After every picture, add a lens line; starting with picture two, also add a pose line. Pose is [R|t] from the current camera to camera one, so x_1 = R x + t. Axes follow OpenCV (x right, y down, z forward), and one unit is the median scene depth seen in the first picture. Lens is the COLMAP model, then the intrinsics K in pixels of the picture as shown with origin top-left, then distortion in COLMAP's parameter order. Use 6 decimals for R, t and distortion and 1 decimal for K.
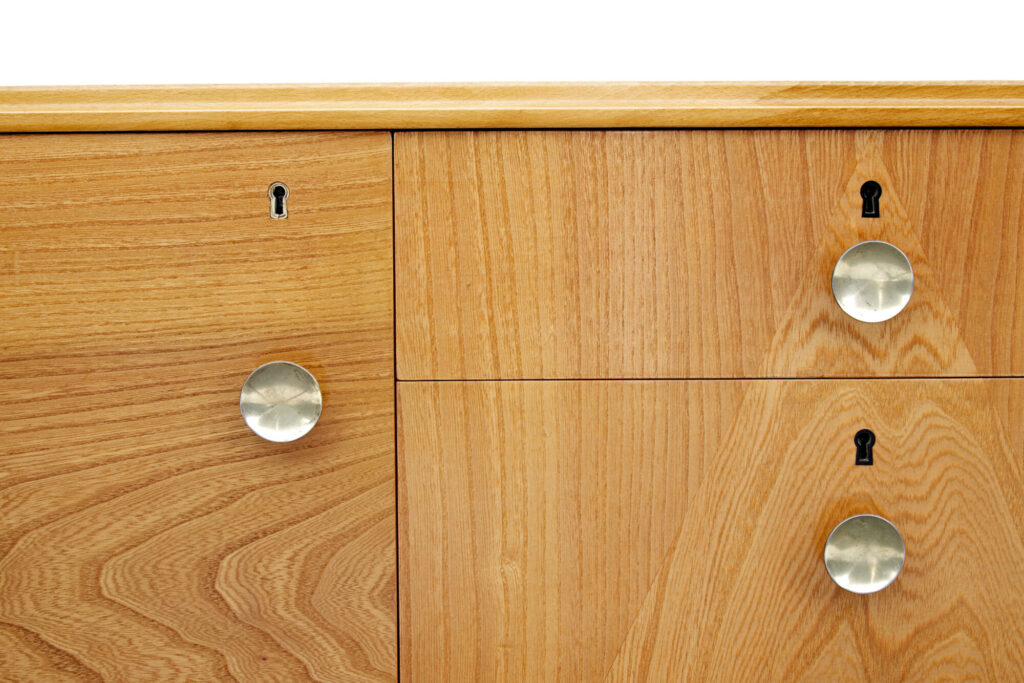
lens RADIAL K [[2682.6, 0, 513.2], [0, 2682.6, 341.9], [0, 0, 1]] dist [-0.286539, 0.000000]
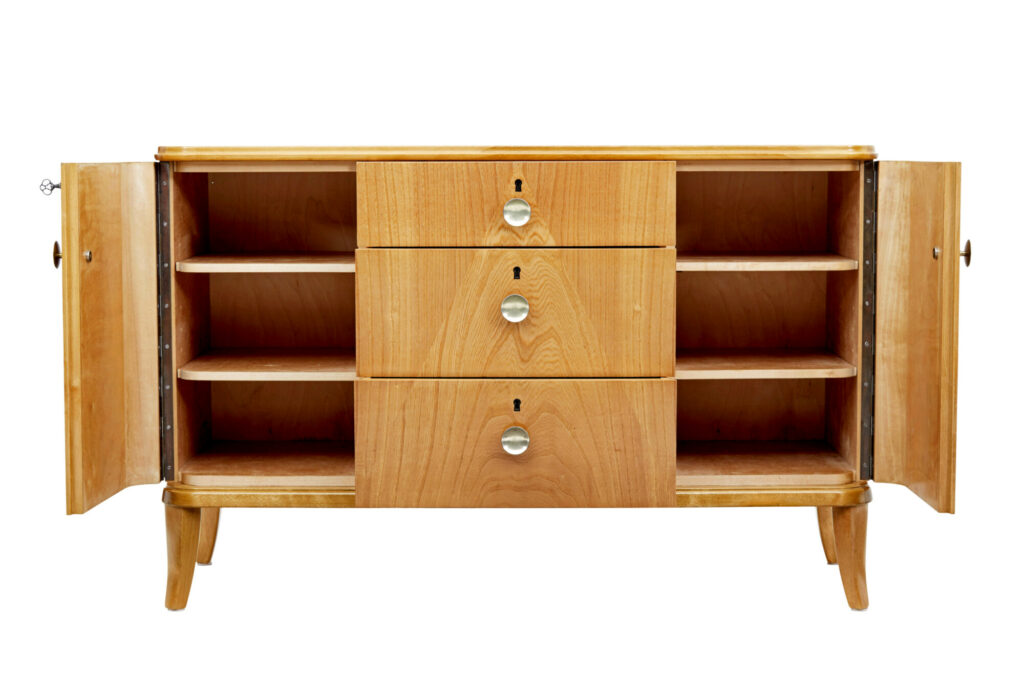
lens RADIAL K [[2234.0, 0, 511.9], [0, 2234.0, 341.3], [0, 0, 1]] dist [-0.681919, 0.000000]
pose [[0.988524, -0.003030, 0.151032, -0.237368], [0.013555, 0.997545, -0.068708, 0.278941], [-0.150453, 0.069967, 0.986138, -1.367035]]
